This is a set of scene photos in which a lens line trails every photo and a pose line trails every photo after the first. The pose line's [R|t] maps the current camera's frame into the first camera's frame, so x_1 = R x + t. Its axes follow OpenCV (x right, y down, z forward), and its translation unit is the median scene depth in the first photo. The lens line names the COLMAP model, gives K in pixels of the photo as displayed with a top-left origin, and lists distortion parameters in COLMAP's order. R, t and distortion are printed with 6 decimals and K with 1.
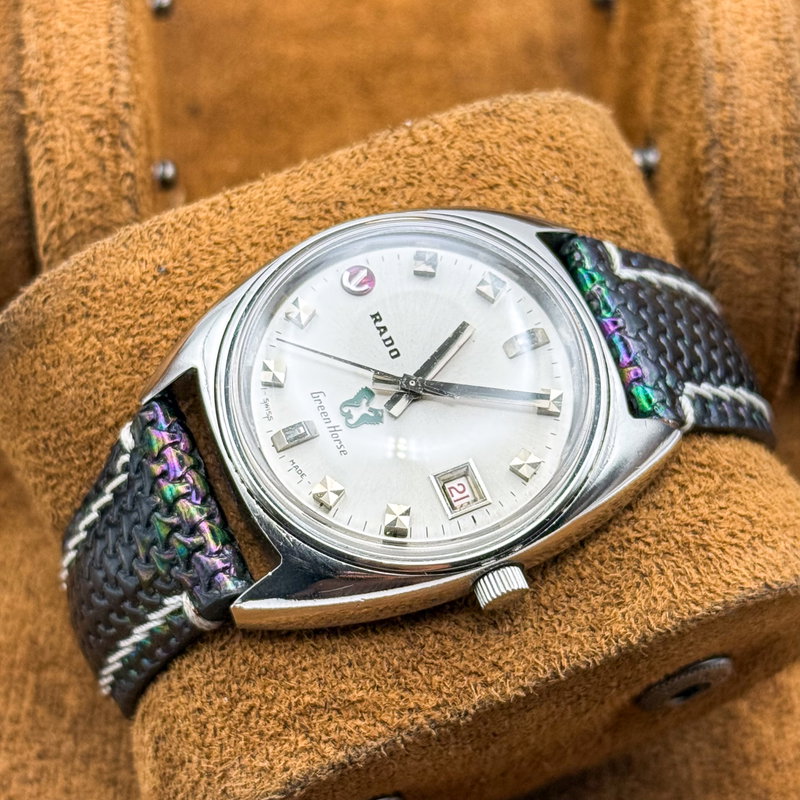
lens RADIAL K [[2318.7, 0, 400.0], [0, 2318.7, 400.0], [0, 0, 1]] dist [0.079532, -0.585336]
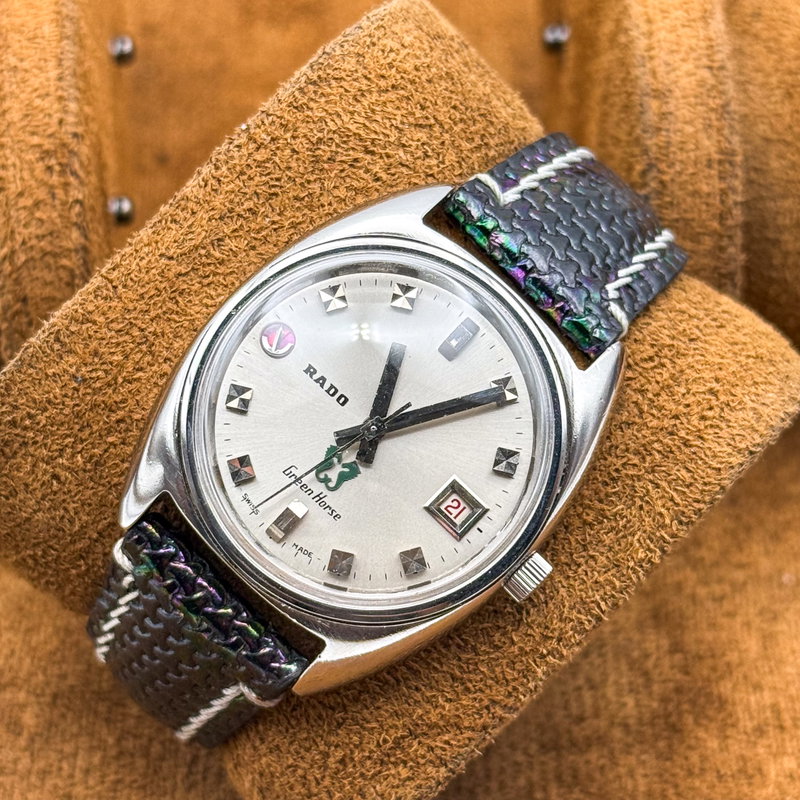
lens RADIAL K [[2318.7, 0, 400.0], [0, 2318.7, 400.0], [0, 0, 1]] dist [0.079532, -0.585336]
pose [[0.922772, -0.384690, 0.022480, -0.001902], [0.357877, 0.877164, 0.320169, -0.331748], [-0.142884, -0.287398, 0.947094, 0.043408]]
